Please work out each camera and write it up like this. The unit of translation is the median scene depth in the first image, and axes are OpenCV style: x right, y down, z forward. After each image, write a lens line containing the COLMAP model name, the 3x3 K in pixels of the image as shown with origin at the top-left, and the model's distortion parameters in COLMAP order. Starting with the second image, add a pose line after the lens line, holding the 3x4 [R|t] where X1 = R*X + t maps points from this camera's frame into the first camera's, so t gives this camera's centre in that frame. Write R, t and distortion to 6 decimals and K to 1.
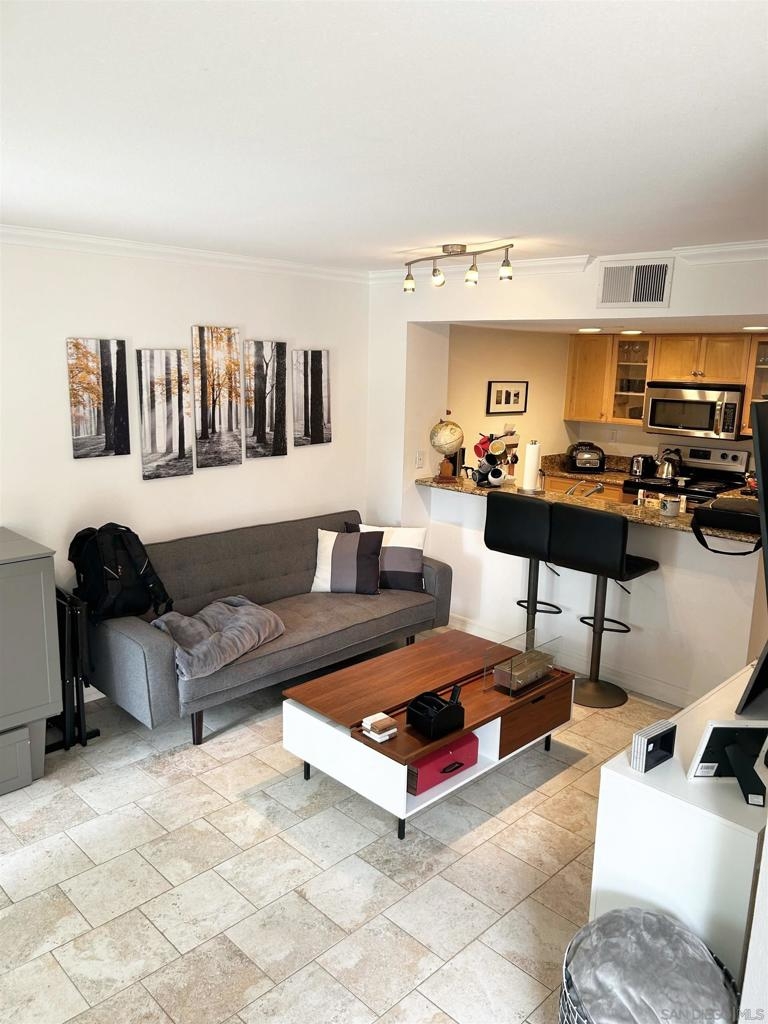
lens RADIAL K [[769.4, 0, 377.1], [0, 769.4, 510.7], [0, 0, 1]] dist [0.044196, -0.035261]
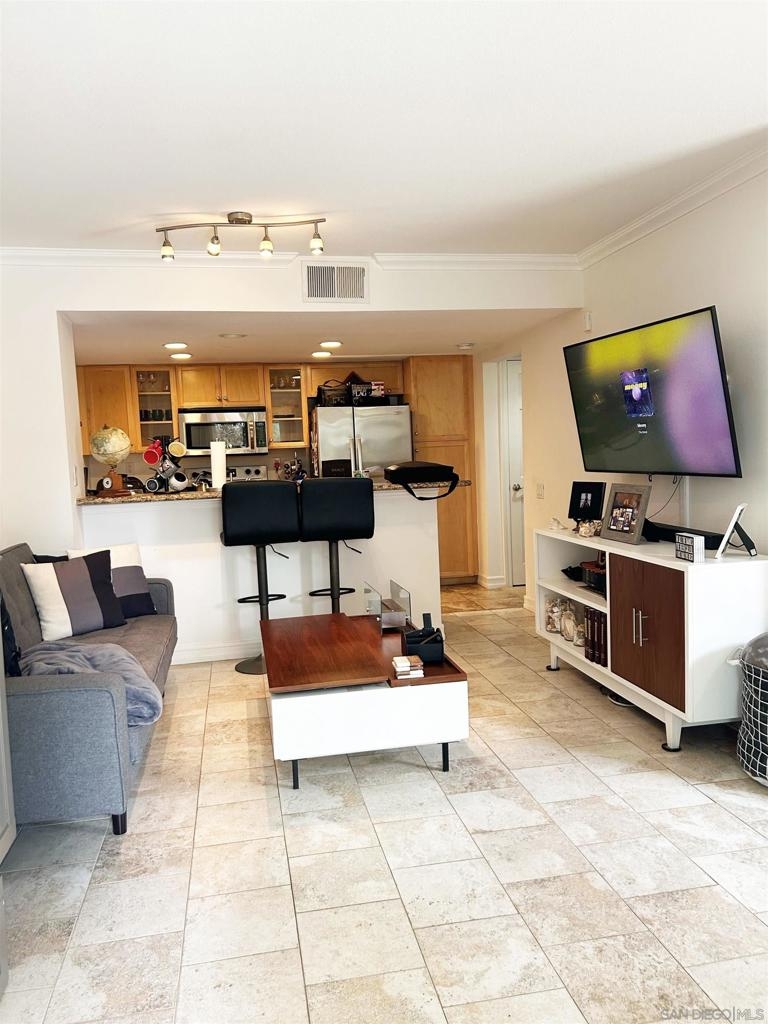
lens RADIAL K [[769.4, 0, 375.6], [0, 769.4, 513.6], [0, 0, 1]] dist [0.044196, -0.035261]
pose [[0.558459, -0.109031, 0.822335, -0.652641], [0.214042, 0.976696, -0.015862, 0.081205], [-0.801442, 0.184872, 0.568782, 0.369676]]
